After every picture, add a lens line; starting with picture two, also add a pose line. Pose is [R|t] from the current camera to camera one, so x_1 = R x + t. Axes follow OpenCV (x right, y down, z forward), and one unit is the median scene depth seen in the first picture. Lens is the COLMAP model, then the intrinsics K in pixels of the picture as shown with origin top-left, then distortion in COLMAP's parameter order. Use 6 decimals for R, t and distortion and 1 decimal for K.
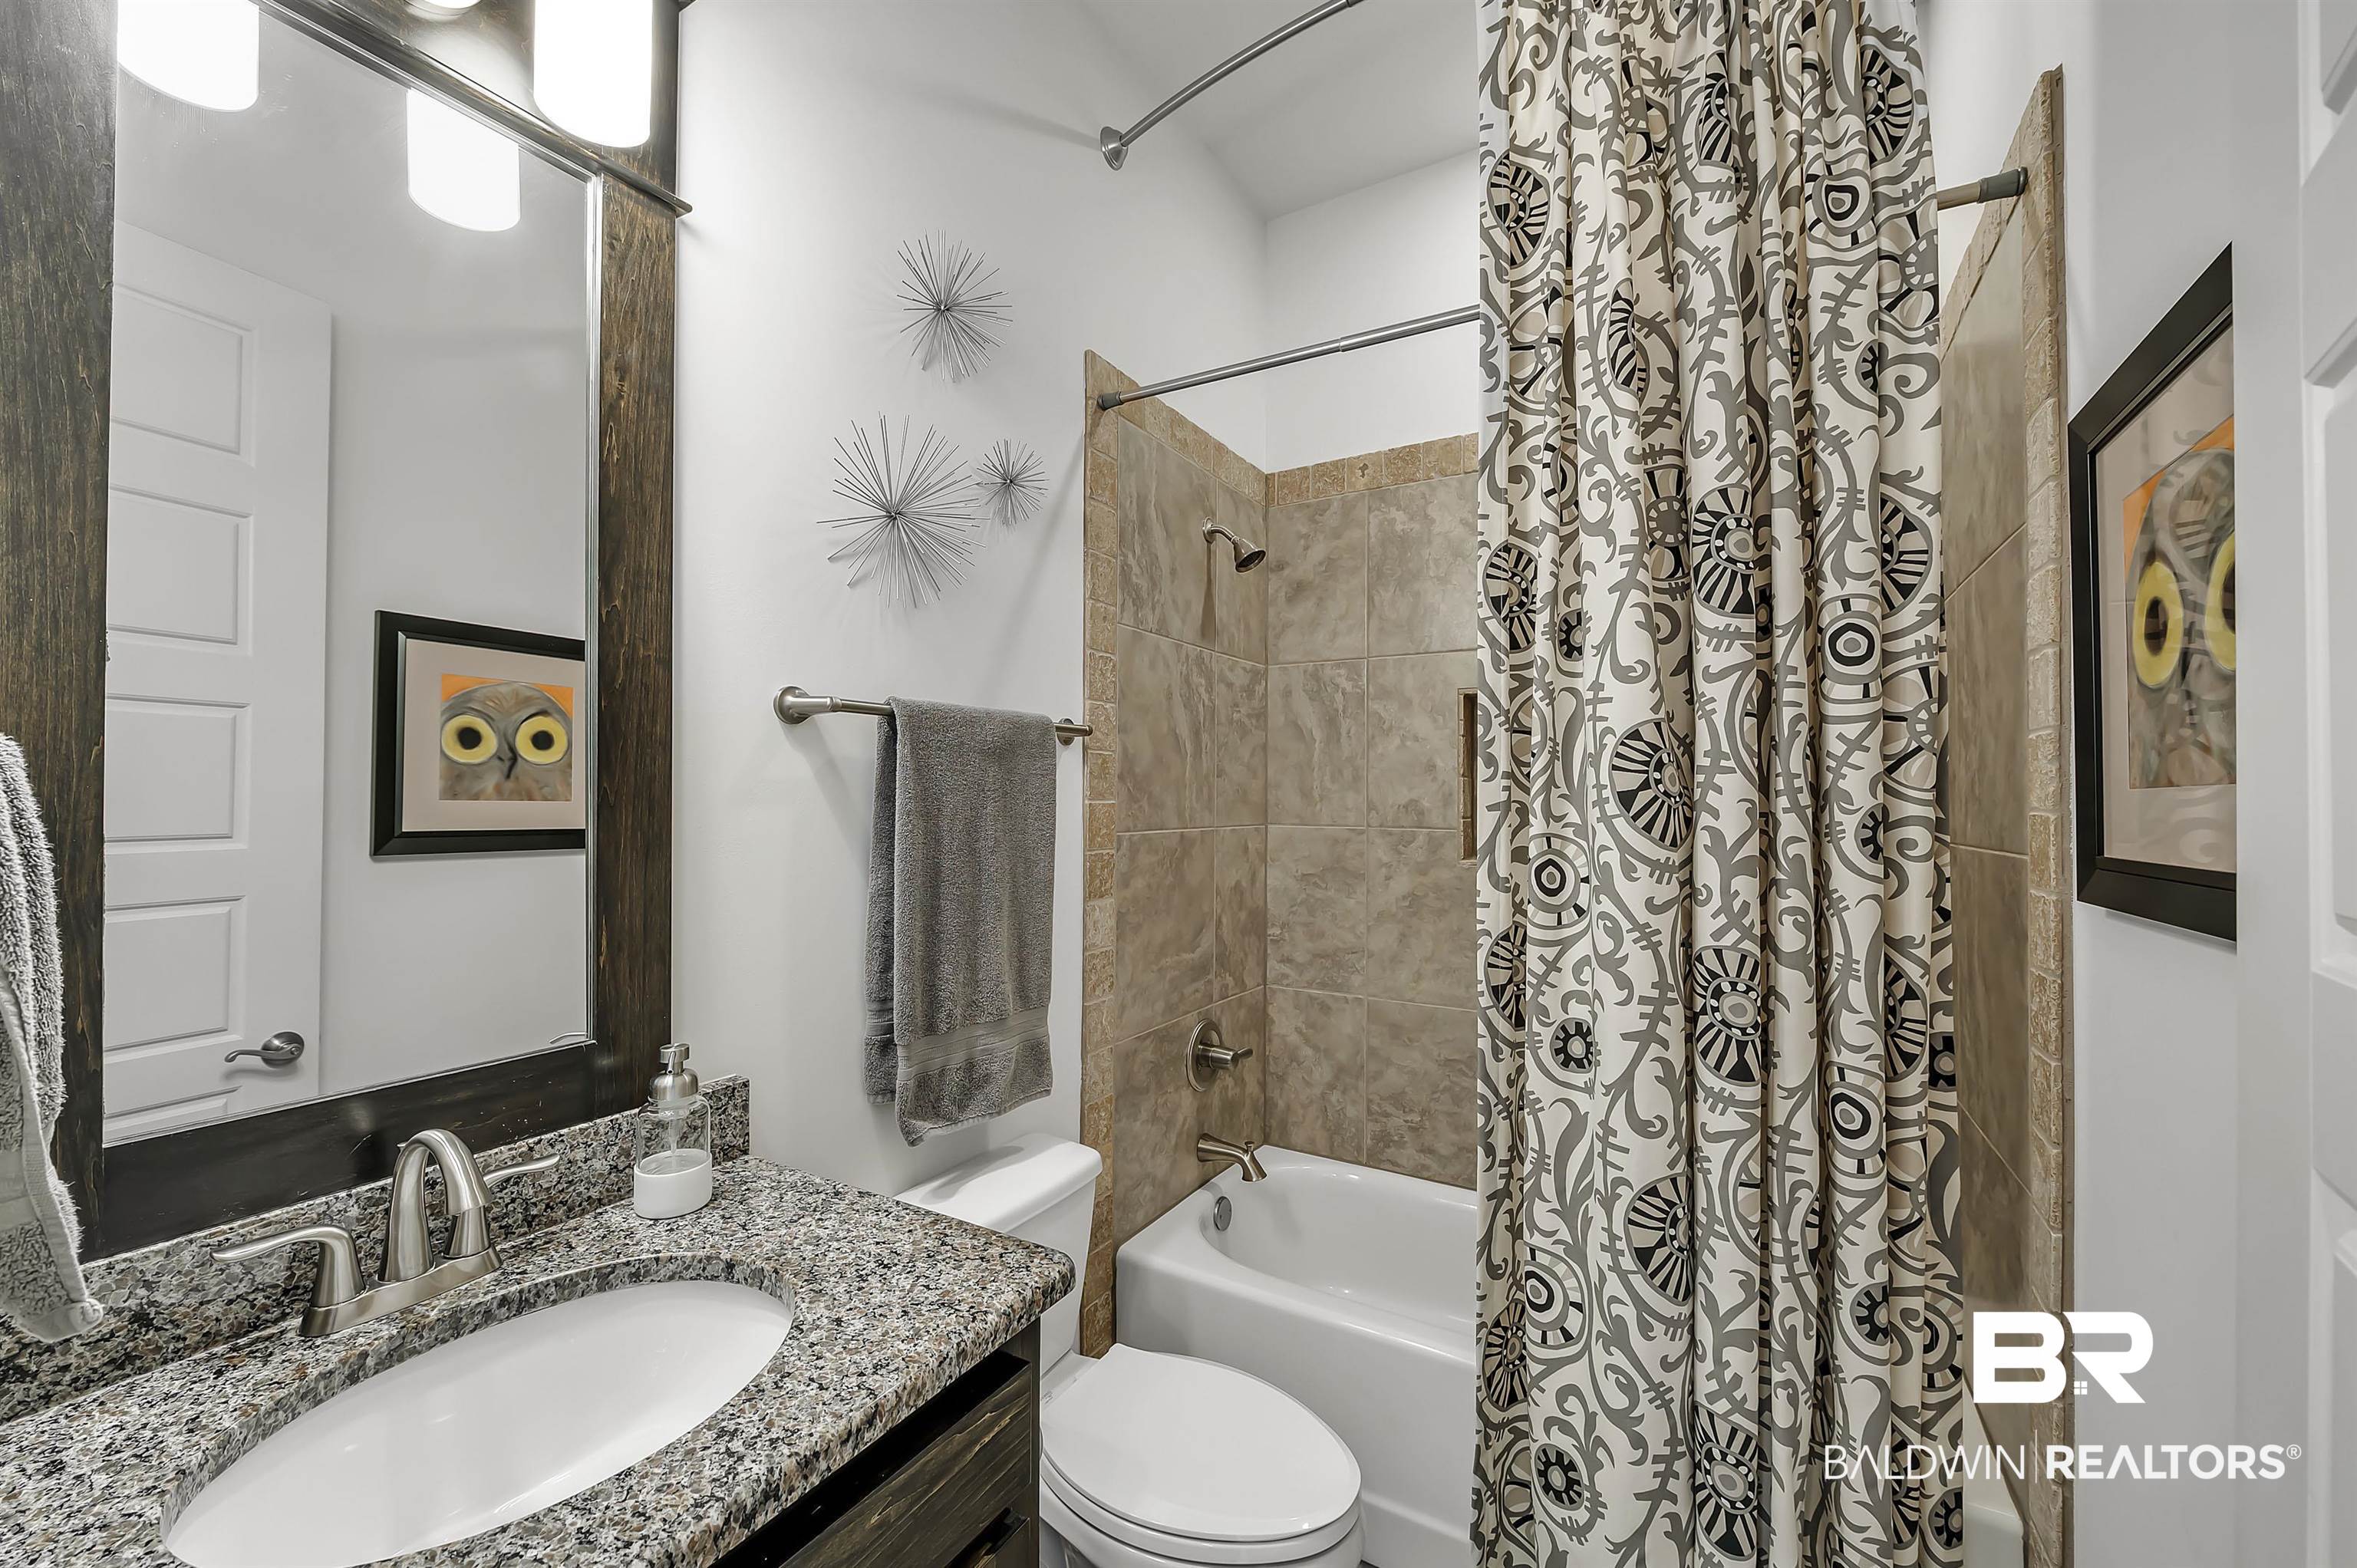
lens RADIAL K [[939.3, 0, 1172.6], [0, 939.3, 781.2], [0, 0, 1]] dist [-0.004383, -0.000231]
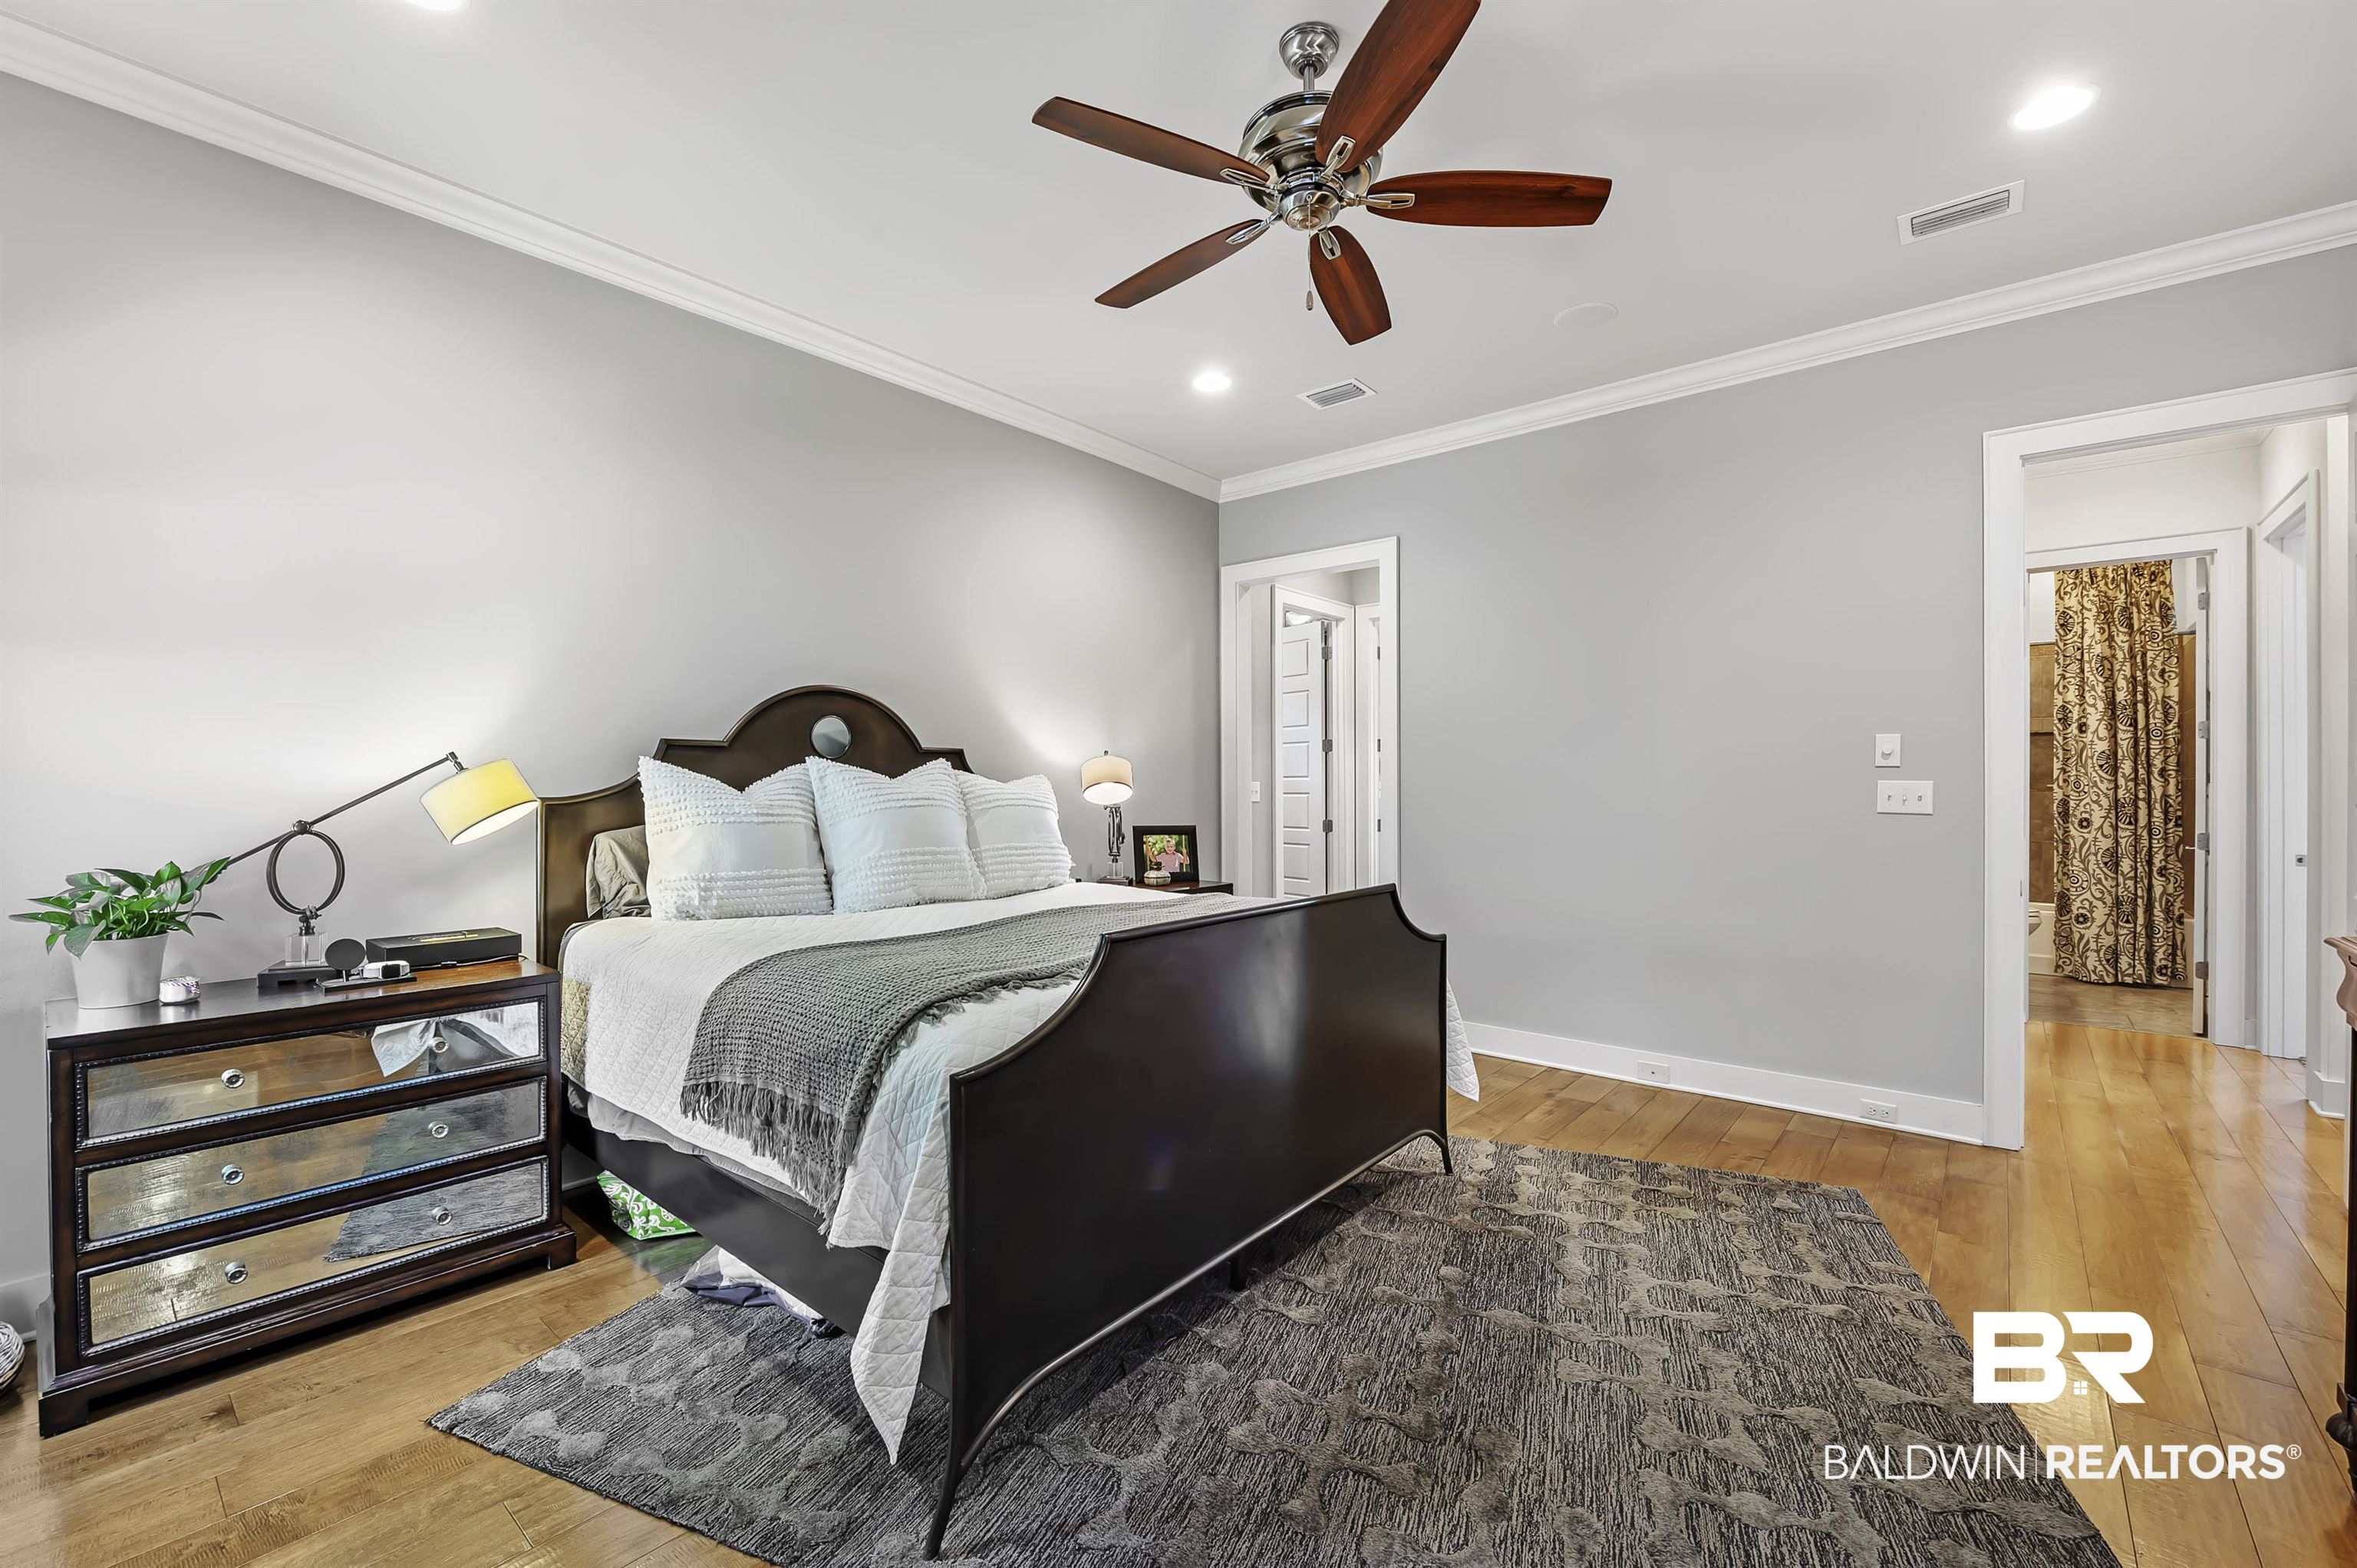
lens RADIAL K [[1000.0, 0, 1184.6], [0, 1000.0, 787.2], [0, 0, 1]] dist [-0.000522, -0.000102]
pose [[0.987648, -0.008565, -0.156457, -3.234868], [0.011193, 0.999811, 0.015924, -0.006062], [0.156291, -0.017479, 0.987556, -4.612022]]
